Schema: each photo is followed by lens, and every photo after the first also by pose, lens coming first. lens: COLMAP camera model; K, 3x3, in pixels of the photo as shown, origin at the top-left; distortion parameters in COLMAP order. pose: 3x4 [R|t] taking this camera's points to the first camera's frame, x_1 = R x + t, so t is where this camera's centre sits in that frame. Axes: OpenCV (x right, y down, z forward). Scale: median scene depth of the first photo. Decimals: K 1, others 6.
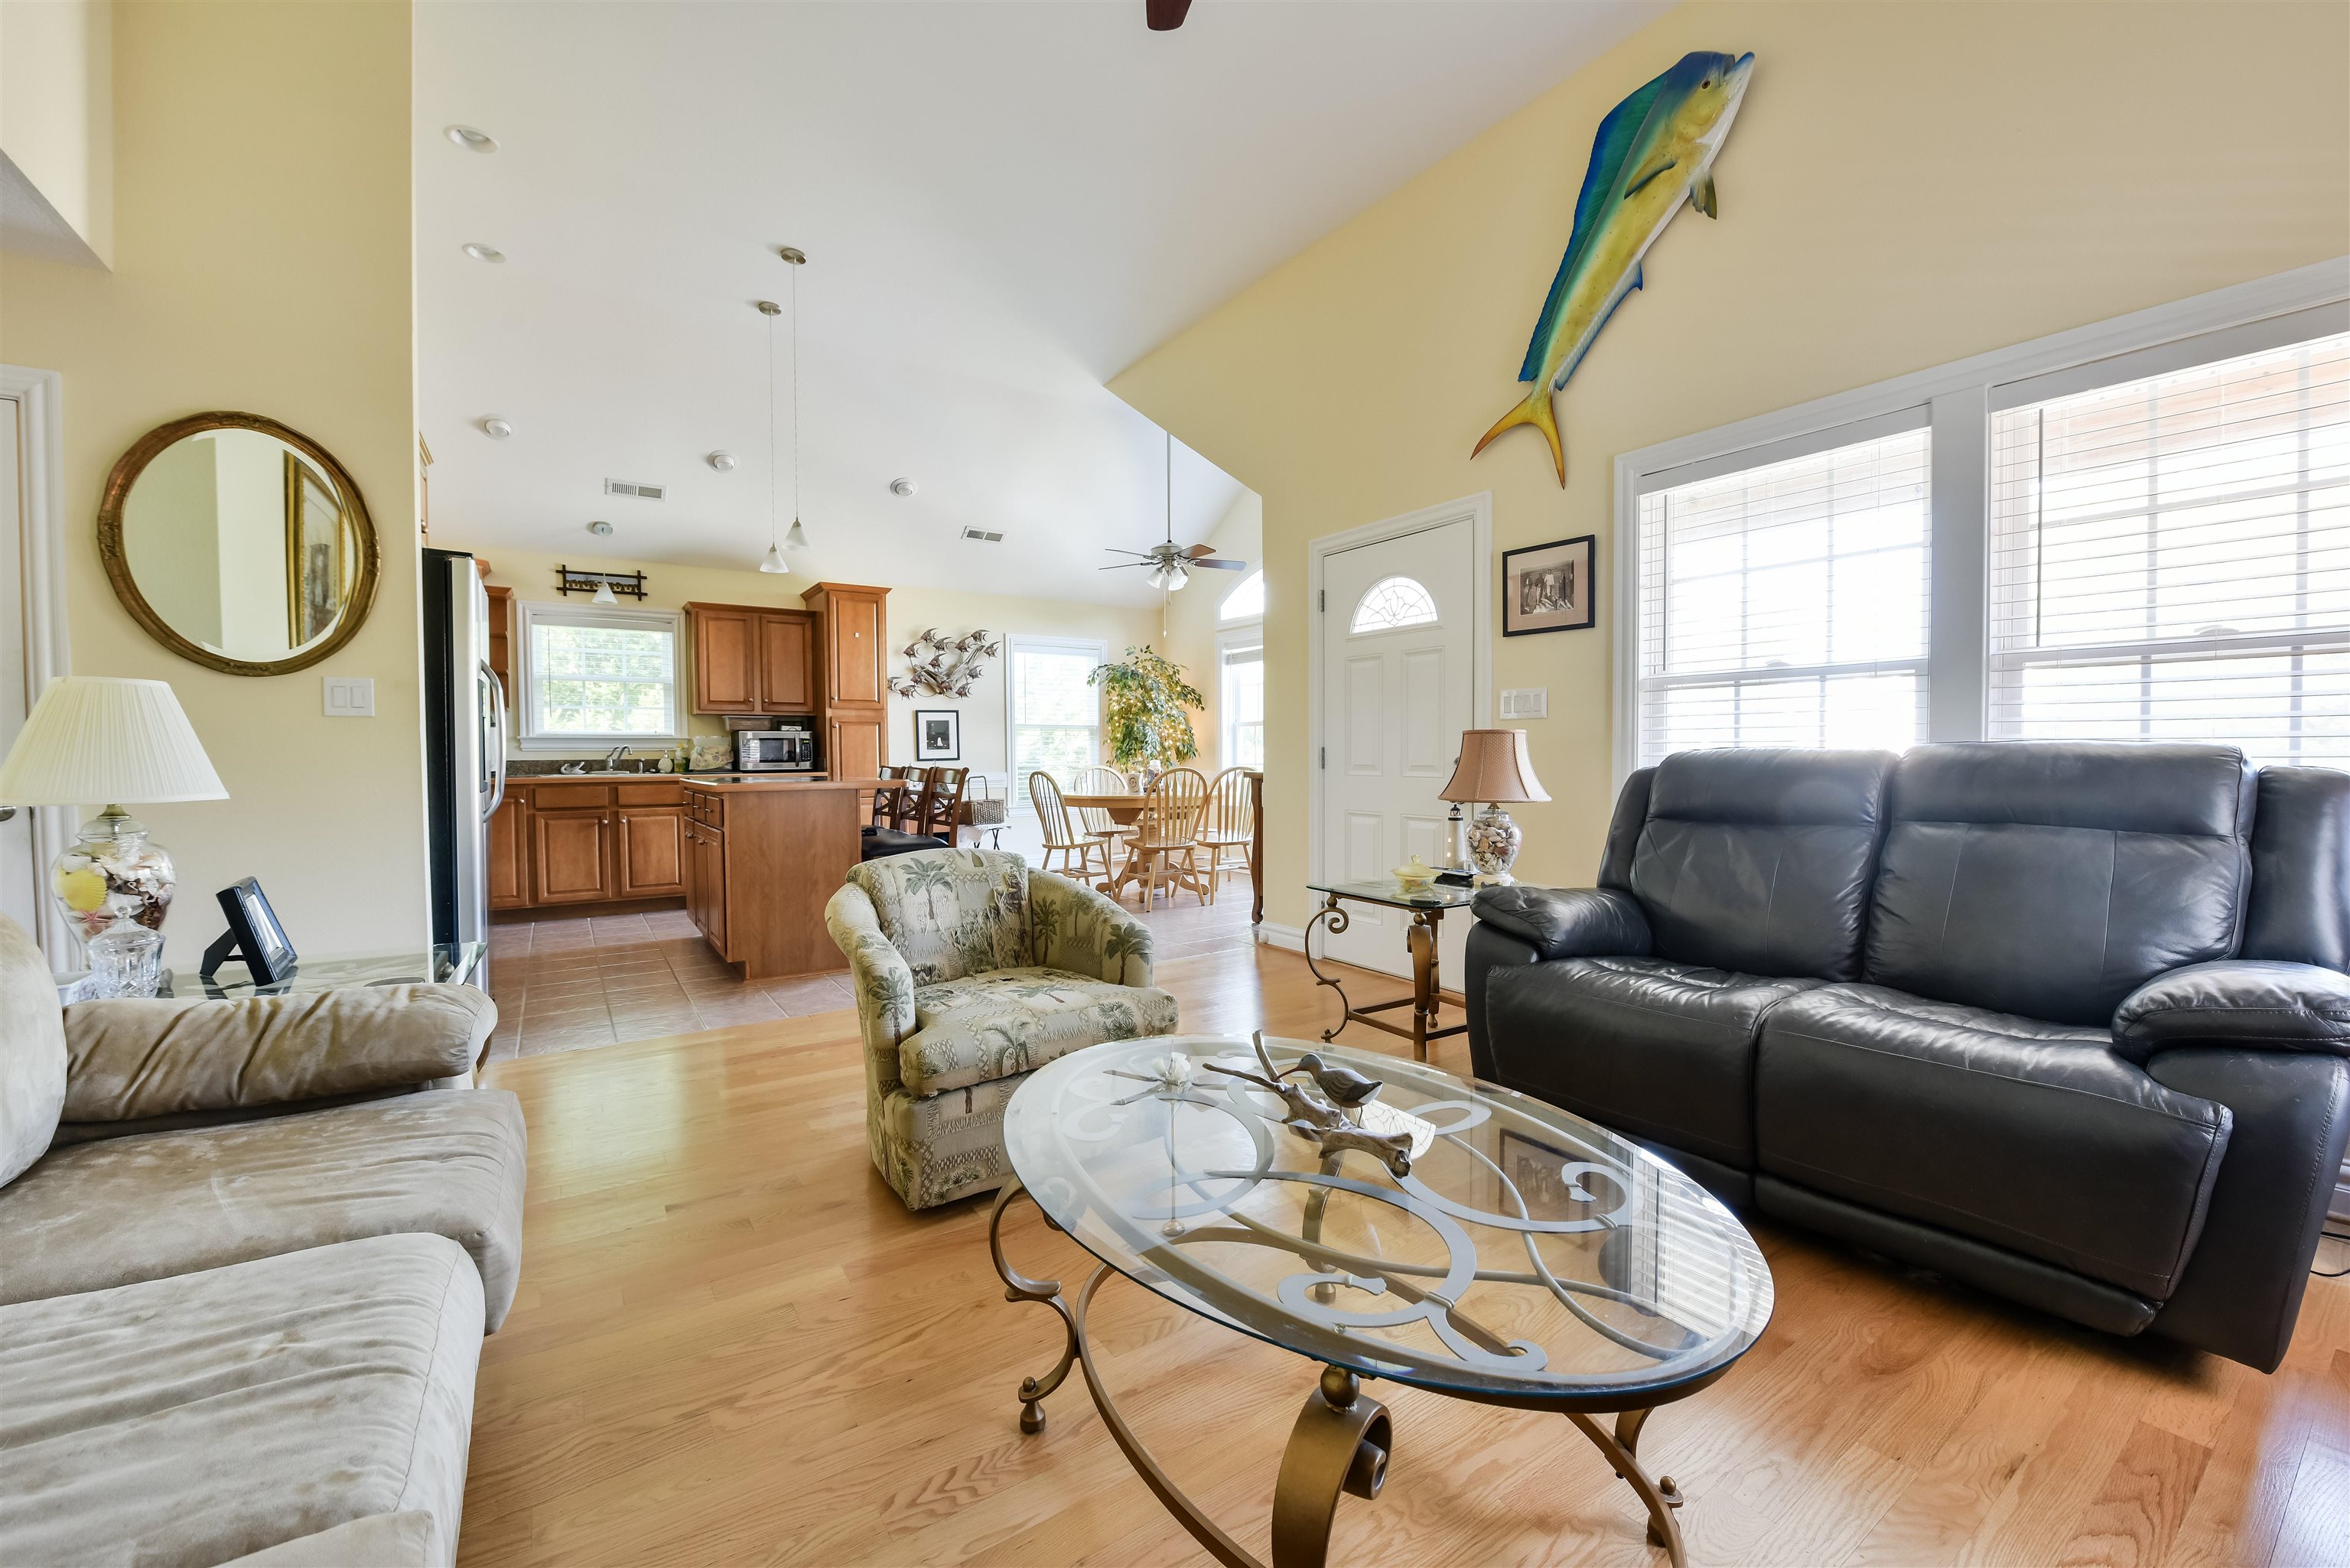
lens RADIAL K [[932.5, 0, 1183.4], [0, 932.5, 788.9], [0, 0, 1]] dist [-0.018312, -0.001873]
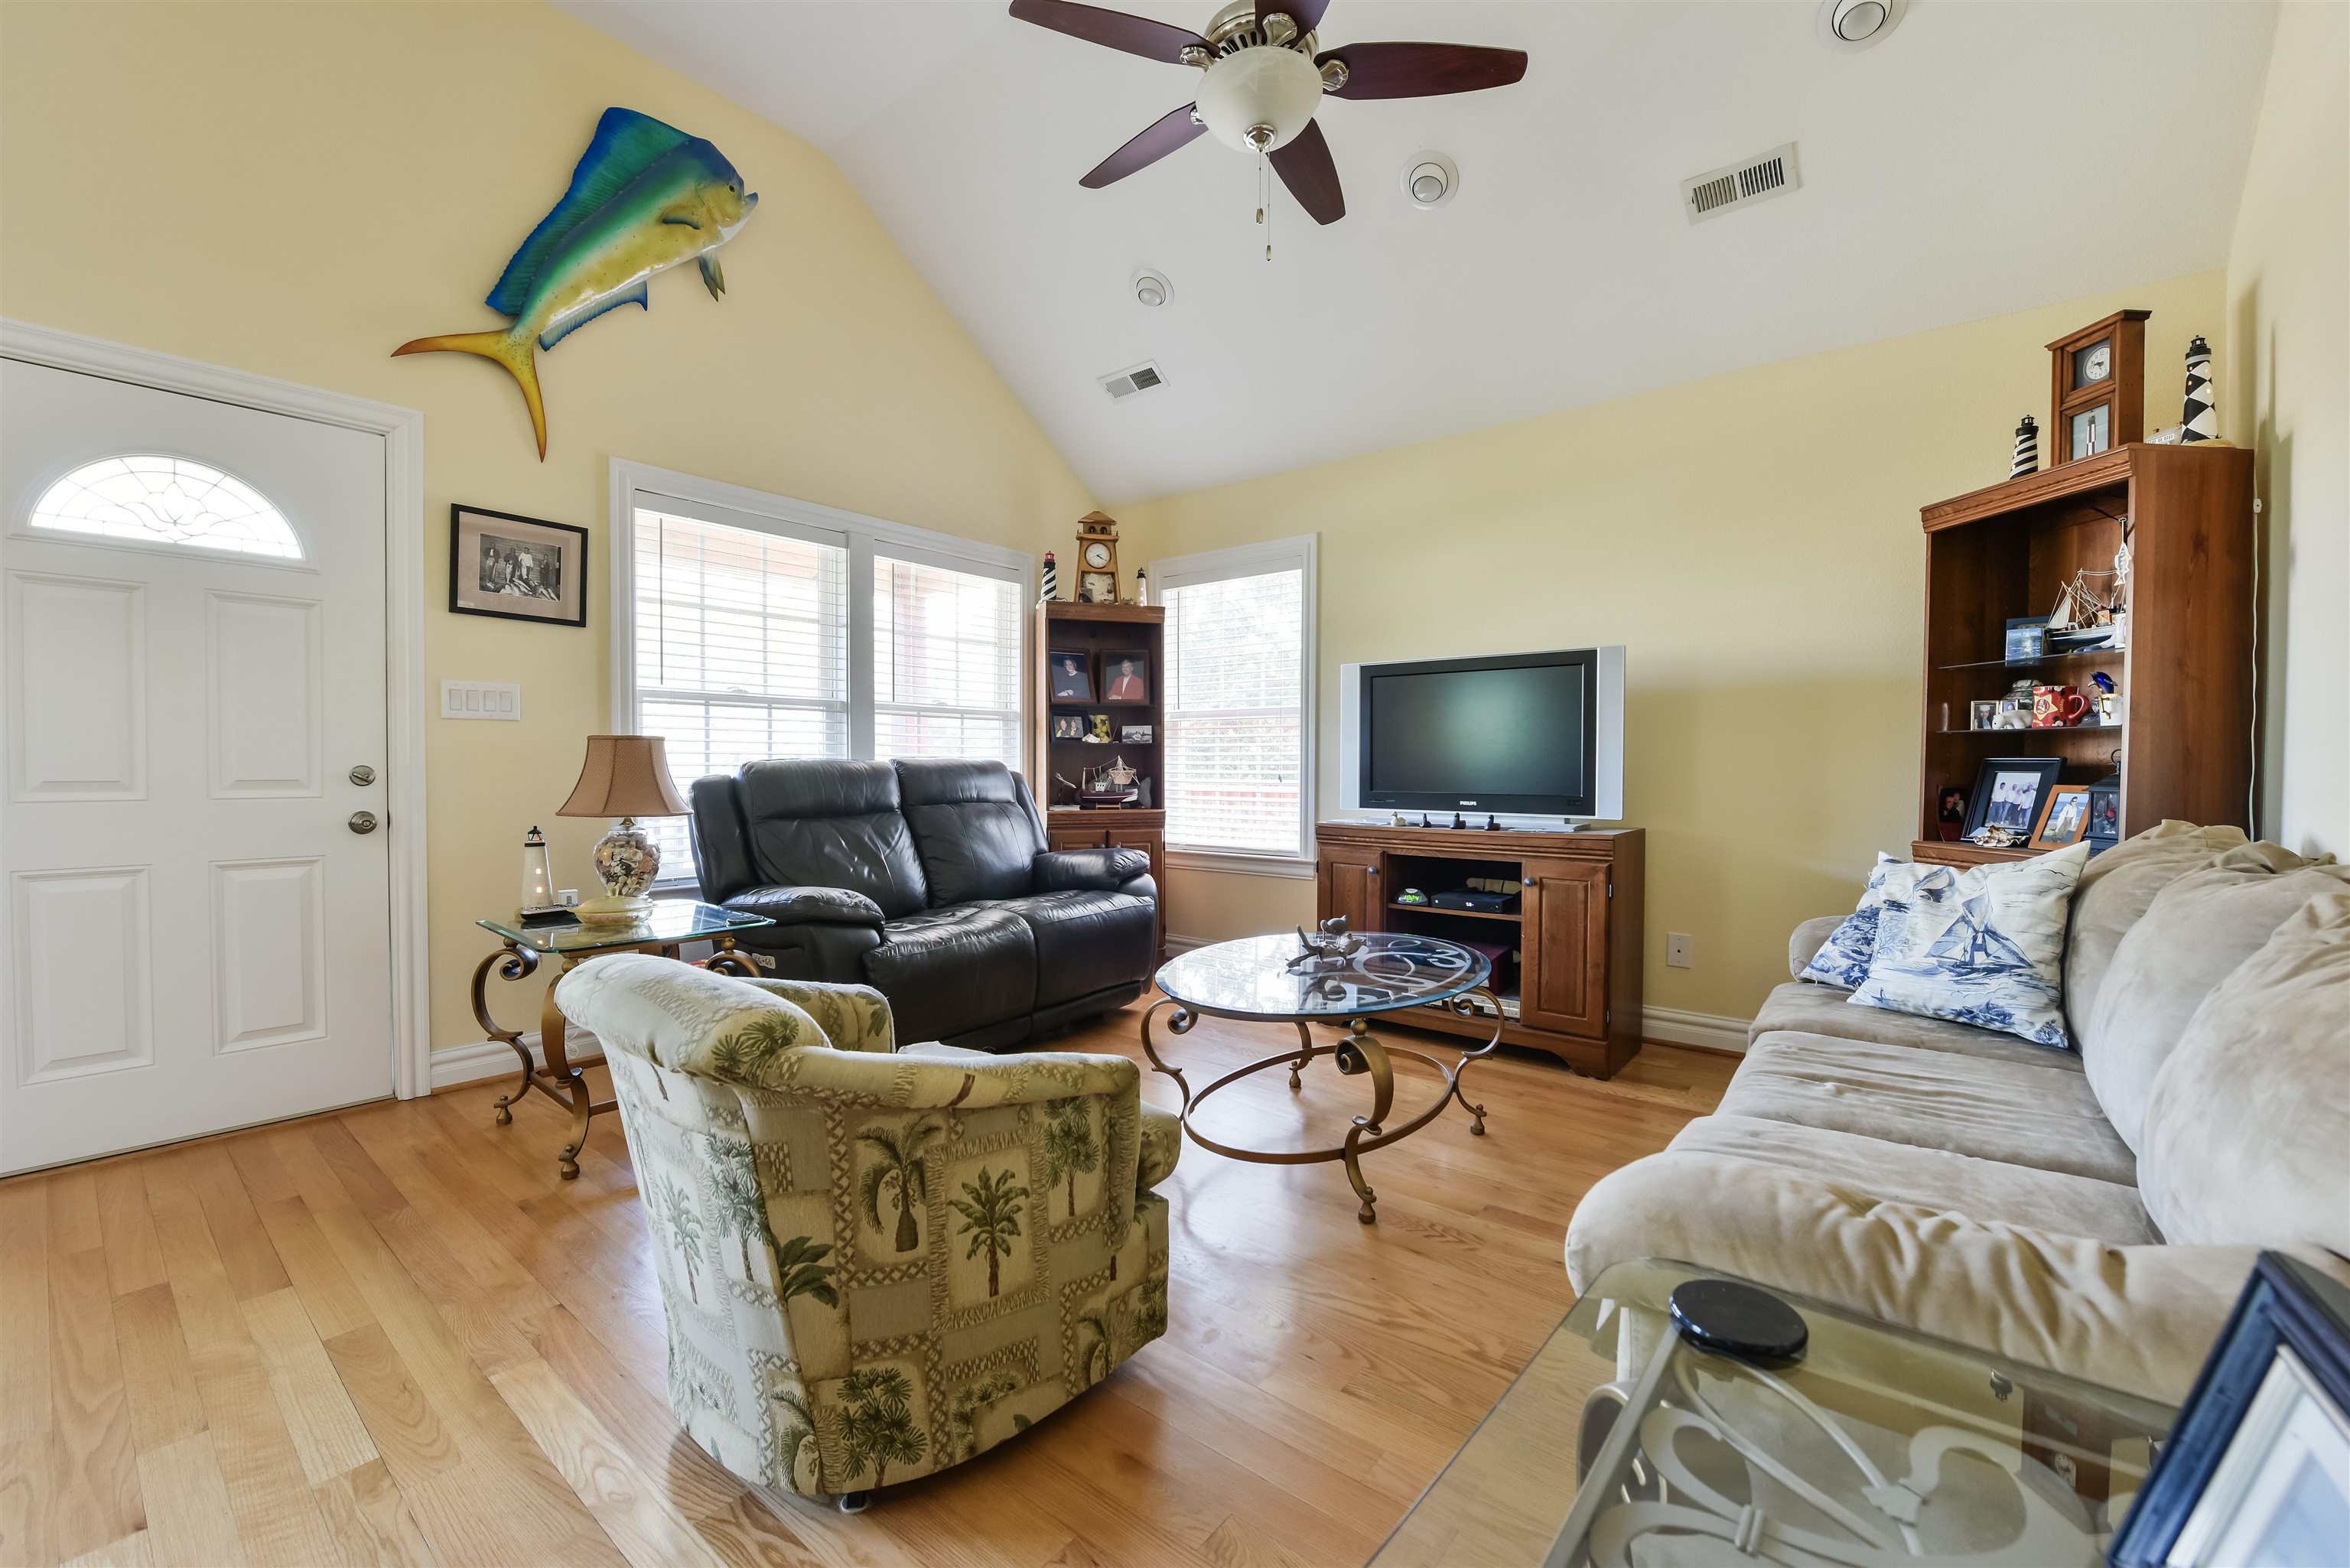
lens RADIAL K [[932.5, 0, 1170.3], [0, 932.5, 792.1], [0, 0, 1]] dist [-0.018312, -0.001873]
pose [[-0.295386, -0.024467, 0.955065, -0.386766], [0.034285, 0.998757, 0.036190, -0.014221], [-0.954763, 0.043434, -0.294179, 0.448244]]
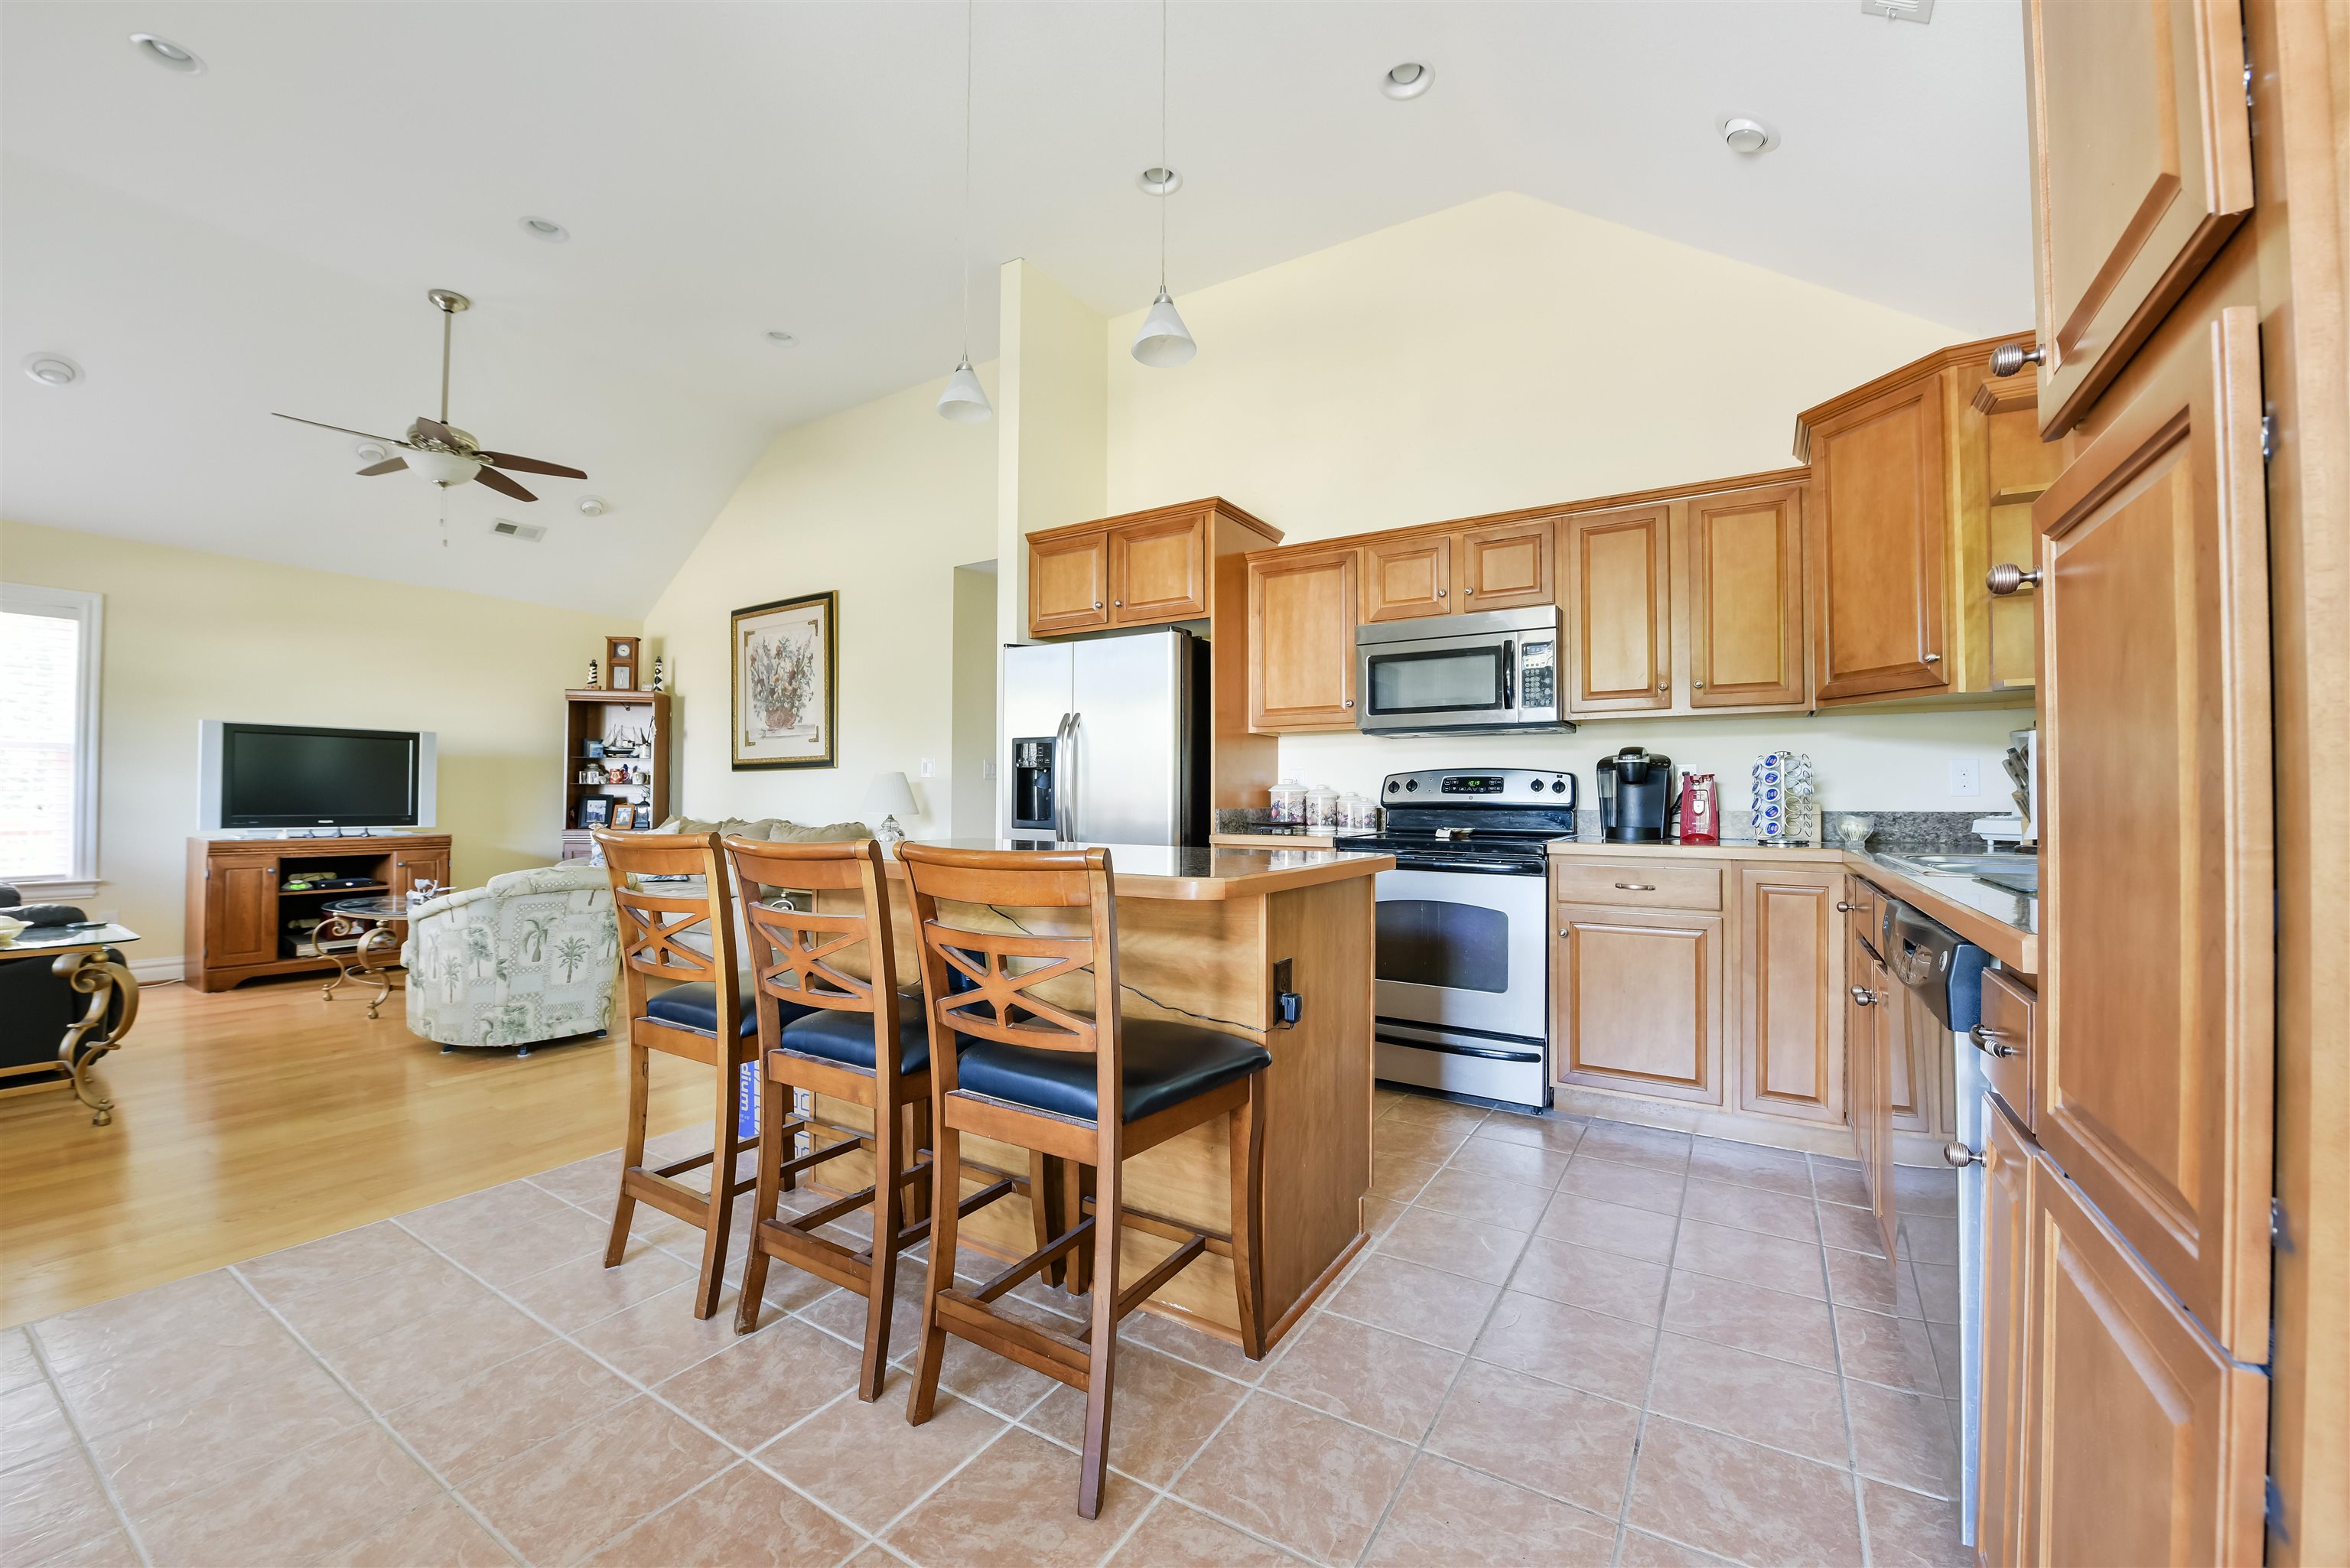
lens RADIAL K [[932.5, 0, 1170.2], [0, 932.5, 786.7], [0, 0, 1]] dist [-0.018312, -0.001873]
pose [[-0.918227, -0.006838, -0.395995, -0.270697], [-0.016016, 0.999674, 0.019875, -0.047499], [0.395730, 0.024592, -0.918038, 1.318357]]
